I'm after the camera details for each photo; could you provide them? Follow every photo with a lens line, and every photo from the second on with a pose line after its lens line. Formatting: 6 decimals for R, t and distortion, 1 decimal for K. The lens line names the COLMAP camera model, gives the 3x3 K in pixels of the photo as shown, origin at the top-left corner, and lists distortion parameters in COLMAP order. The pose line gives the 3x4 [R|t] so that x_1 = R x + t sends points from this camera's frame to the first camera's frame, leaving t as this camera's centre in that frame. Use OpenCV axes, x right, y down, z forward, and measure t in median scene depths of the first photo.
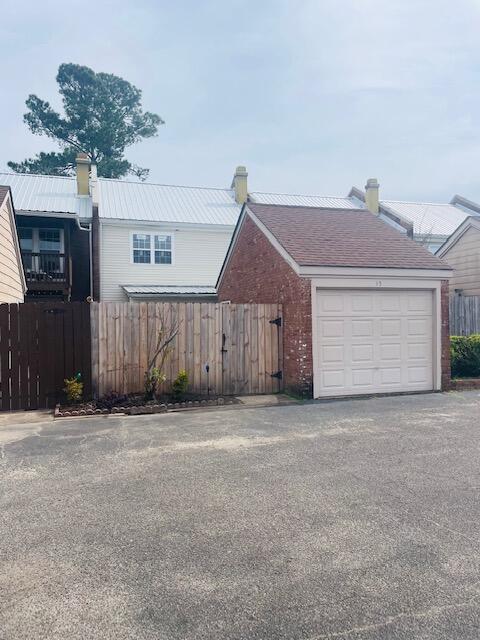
lens RADIAL K [[473.5, 0, 239.5], [0, 473.5, 320.2], [0, 0, 1]] dist [0.017392, -0.045440]
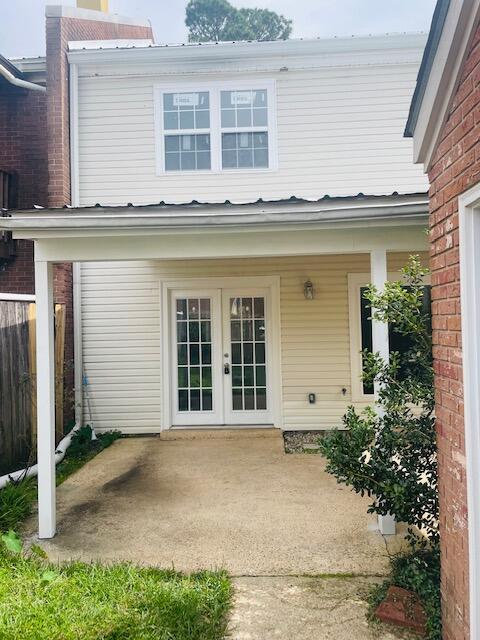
lens RADIAL K [[473.5, 0, 241.2], [0, 473.5, 319.2], [0, 0, 1]] dist [0.017392, -0.045440]
pose [[0.932649, -0.013049, -0.360548, -0.037082], [0.012539, 0.999914, -0.003754, -0.003542], [0.360566, -0.001020, 0.932733, 0.669996]]
